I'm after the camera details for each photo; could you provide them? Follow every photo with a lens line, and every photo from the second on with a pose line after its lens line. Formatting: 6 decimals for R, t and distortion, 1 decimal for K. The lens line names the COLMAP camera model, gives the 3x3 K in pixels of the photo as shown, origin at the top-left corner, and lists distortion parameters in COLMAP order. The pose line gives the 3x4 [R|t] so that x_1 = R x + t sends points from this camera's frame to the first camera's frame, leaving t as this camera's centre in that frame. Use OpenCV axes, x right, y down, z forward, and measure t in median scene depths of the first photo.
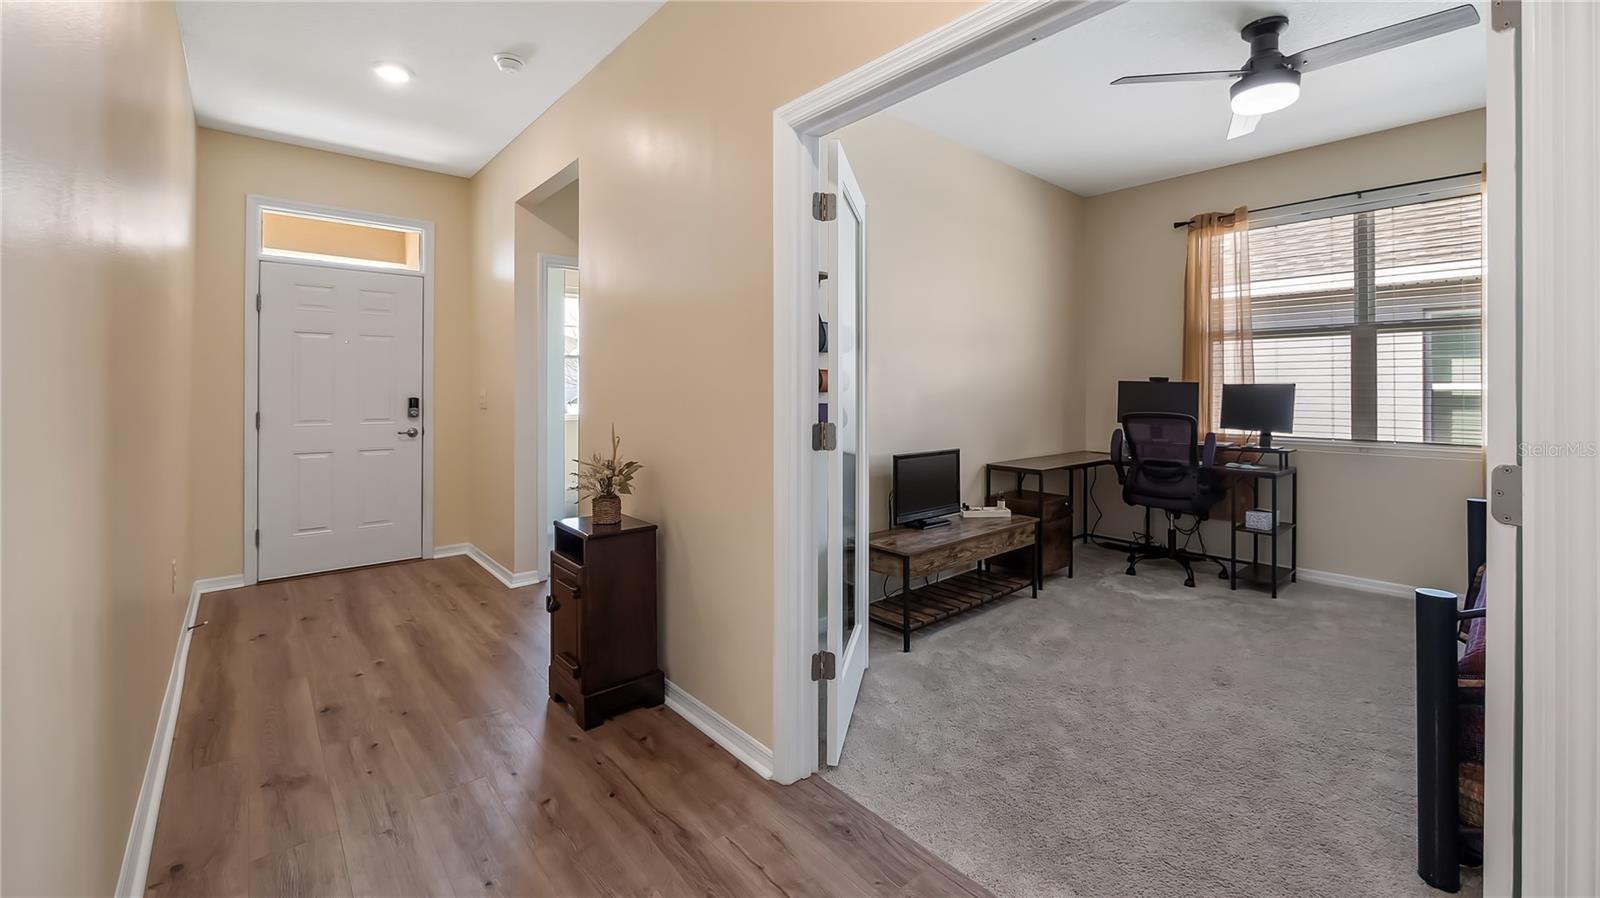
lens RADIAL K [[639.4, 0, 823.8], [0, 639.4, 397.1], [0, 0, 1]] dist [-0.012573, -0.000028]
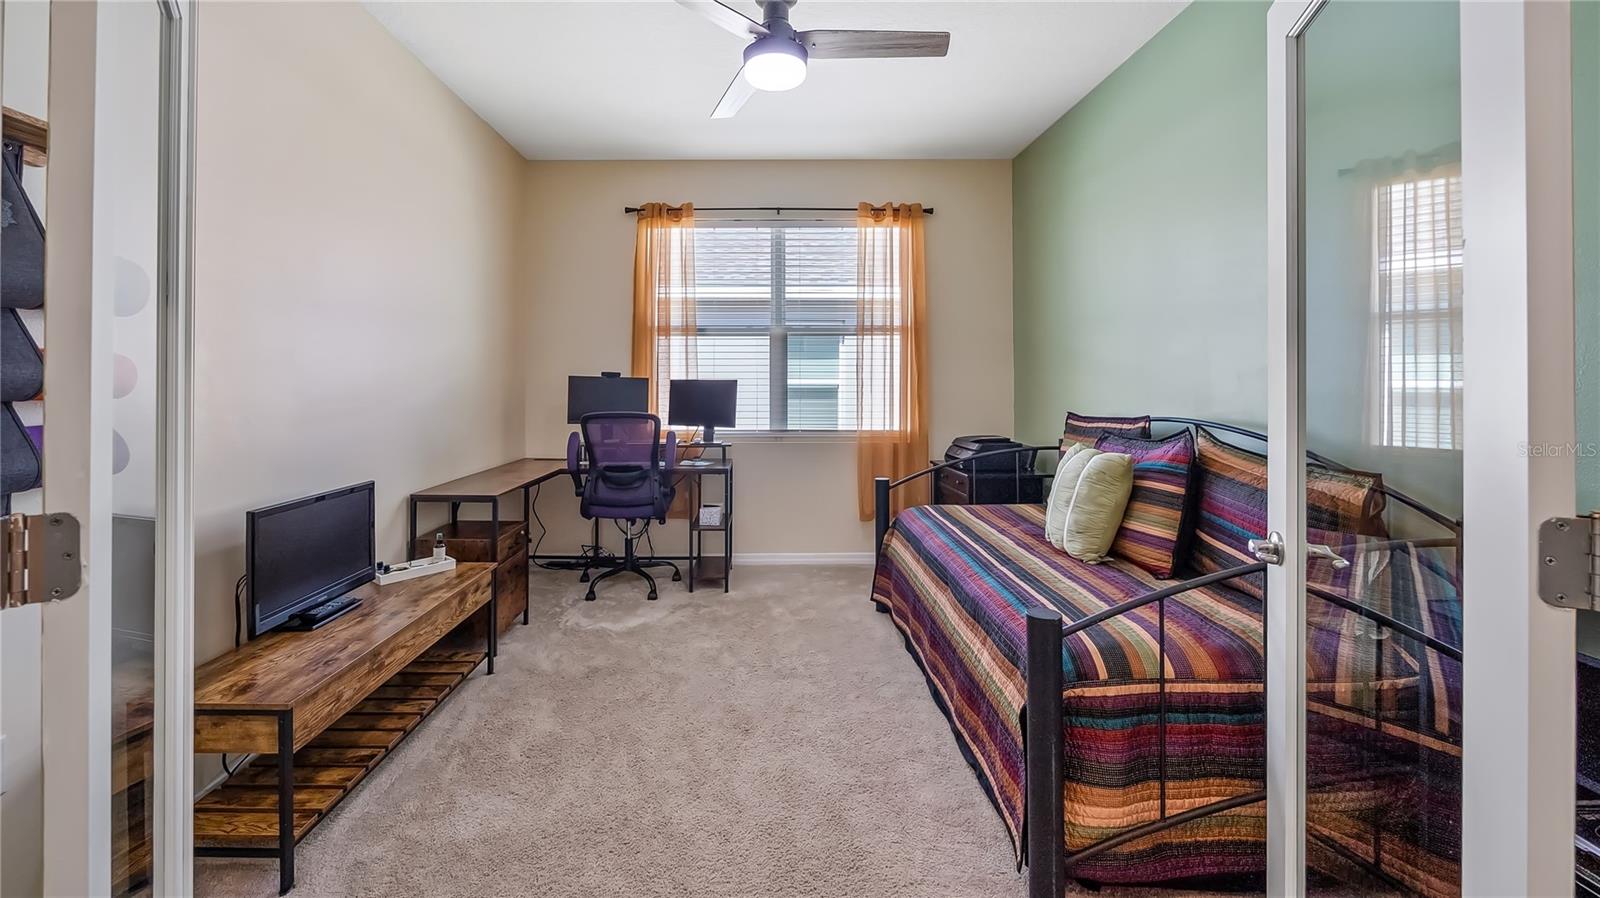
lens RADIAL K [[655.6, 0, 790.6], [0, 655.6, 376.4], [0, 0, 1]] dist [-0.002342, -0.000102]
pose [[0.674781, 0.004531, 0.738004, 0.006377], [0.012436, 0.999769, -0.017510, -0.006747], [-0.737913, 0.020993, 0.674569, 0.203100]]
